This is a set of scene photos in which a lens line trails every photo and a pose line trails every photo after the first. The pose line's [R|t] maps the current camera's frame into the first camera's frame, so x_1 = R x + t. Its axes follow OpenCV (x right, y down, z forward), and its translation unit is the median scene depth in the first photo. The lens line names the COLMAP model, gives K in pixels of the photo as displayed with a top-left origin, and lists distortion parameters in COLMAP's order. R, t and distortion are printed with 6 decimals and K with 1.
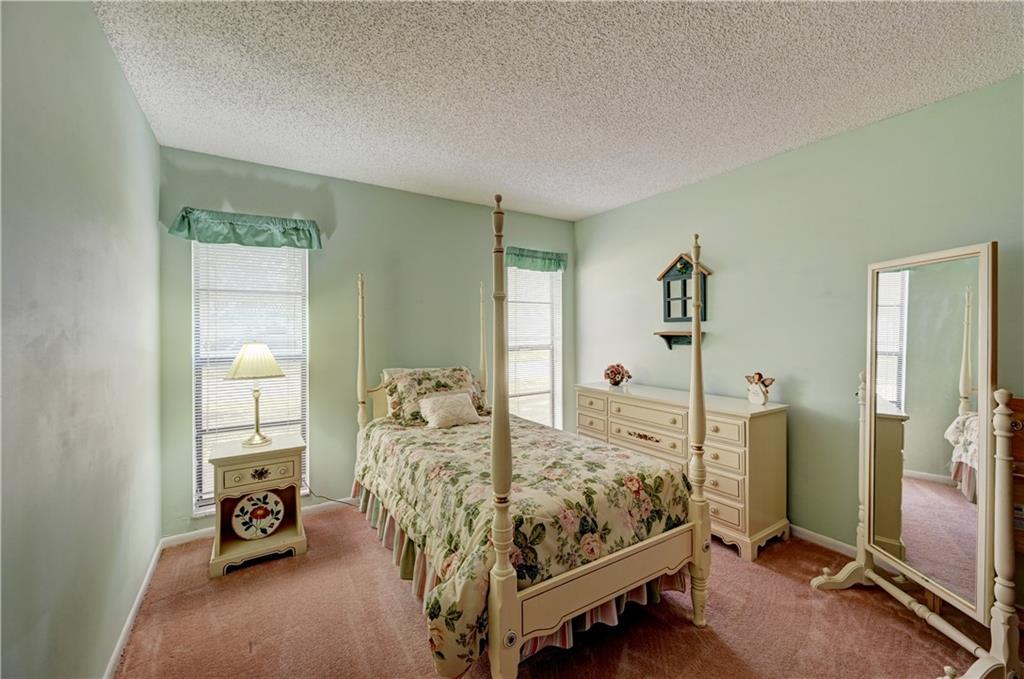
lens RADIAL K [[410.0, 0, 512.0], [0, 410.0, 339.5], [0, 0, 1]] dist [0.000117, 0.000119]
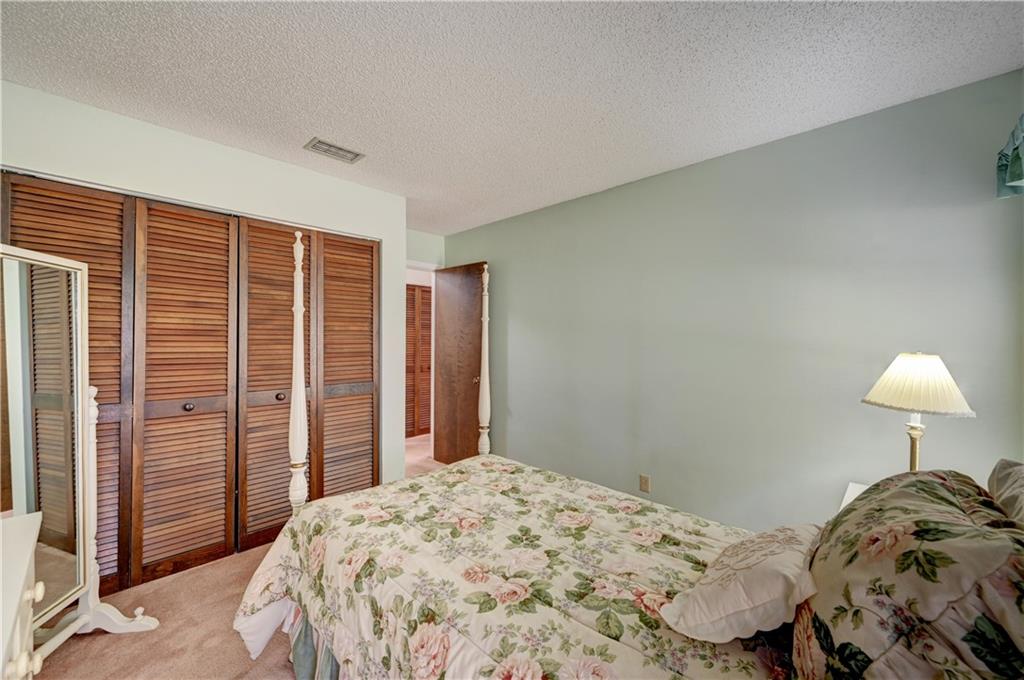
lens RADIAL K [[410.0, 0, 512.0], [0, 410.0, 340.0], [0, 0, 1]] dist [0.000117, 0.000119]
pose [[-0.966530, -0.000357, -0.256555, 0.423000], [-0.004428, 0.999873, 0.015288, -0.021202], [0.256517, 0.015913, -0.966409, 1.771213]]
